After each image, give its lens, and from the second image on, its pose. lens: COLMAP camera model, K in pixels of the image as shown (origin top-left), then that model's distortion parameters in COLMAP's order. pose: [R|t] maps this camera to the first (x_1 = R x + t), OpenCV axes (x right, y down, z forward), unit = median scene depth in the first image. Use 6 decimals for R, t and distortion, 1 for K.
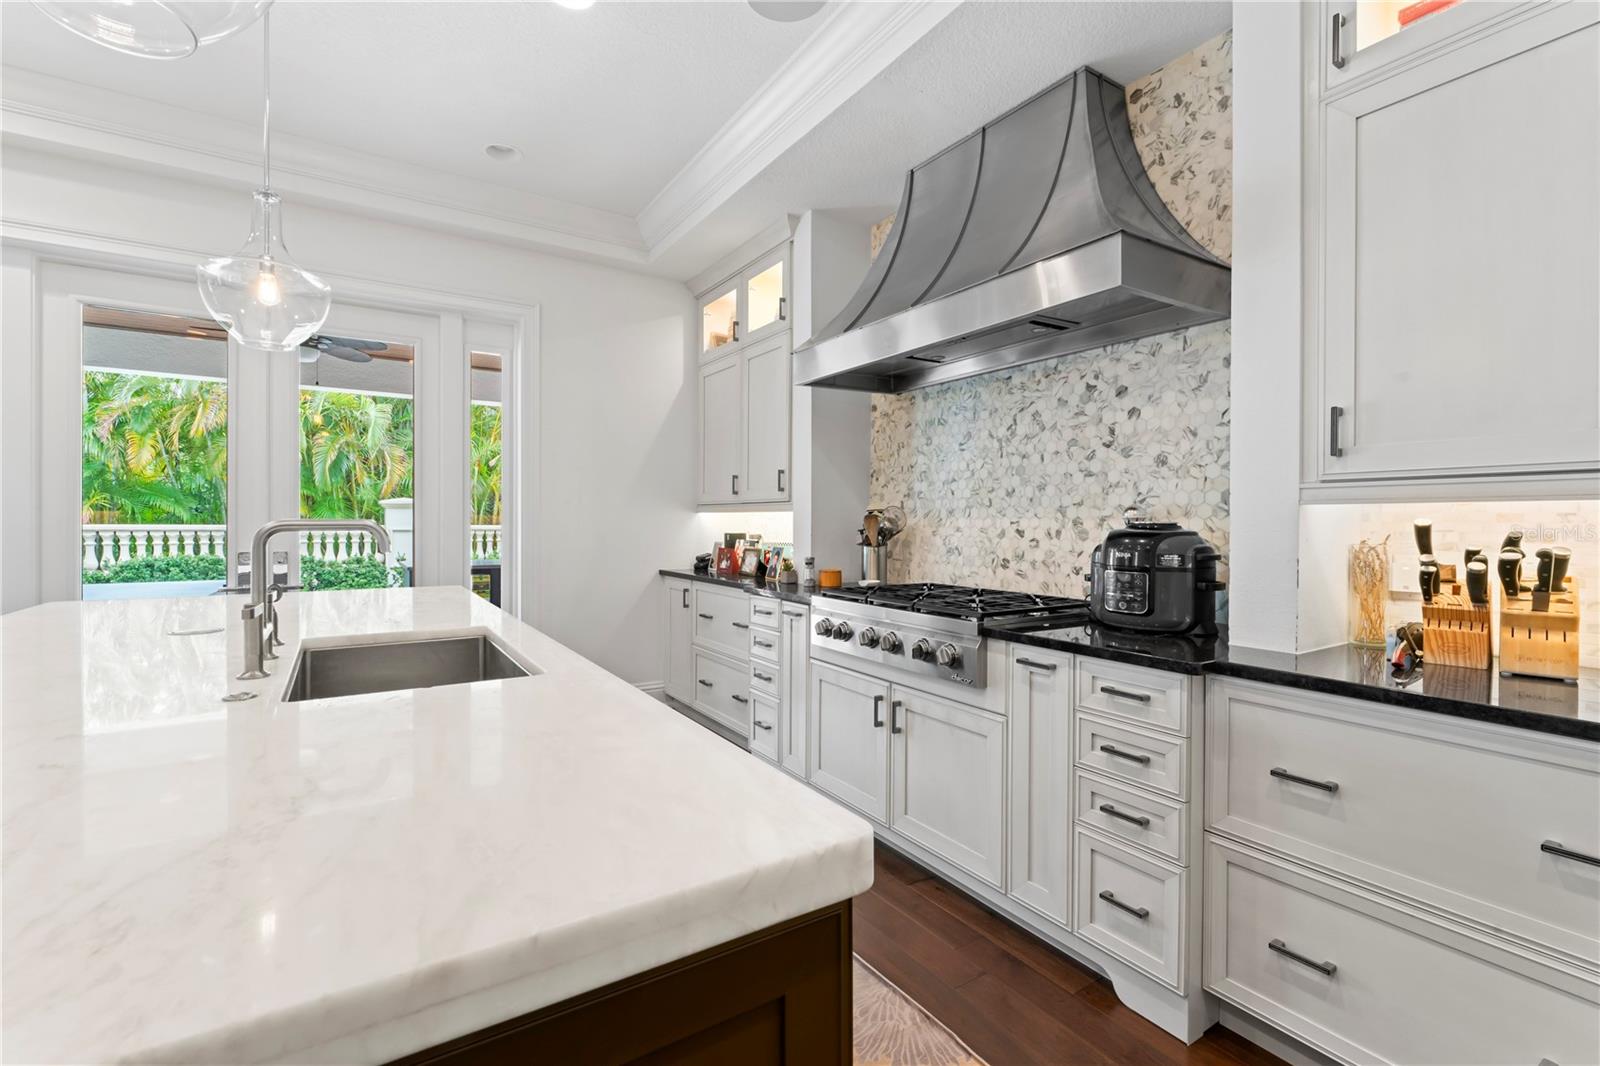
lens RADIAL K [[680.1, 0, 804.2], [0, 680.1, 511.5], [0, 0, 1]] dist [0.004999, 0.000691]
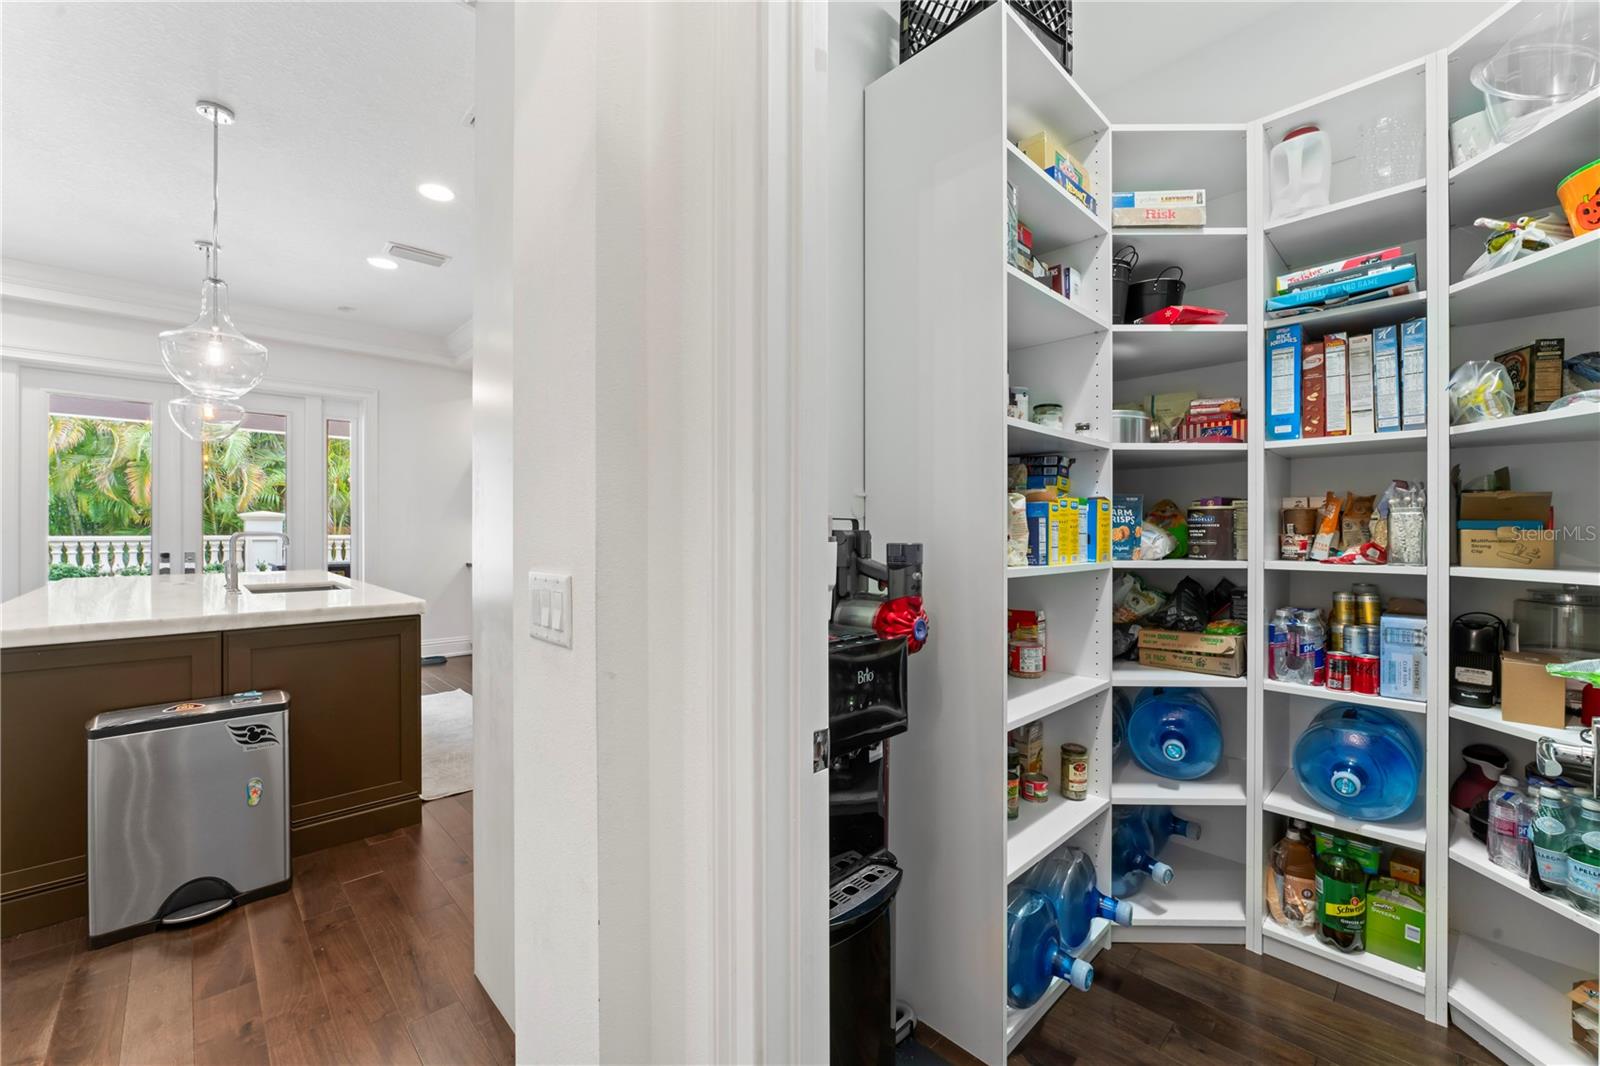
lens RADIAL K [[640.4, 0, 797.3], [0, 640.4, 545.4], [0, 0, 1]] dist [-0.012050, -0.000522]
pose [[0.984114, -0.006631, 0.177416, 0.322016], [-0.000347, 0.999228, 0.039274, -0.022646], [-0.177540, -0.038712, 0.983352, -0.663054]]
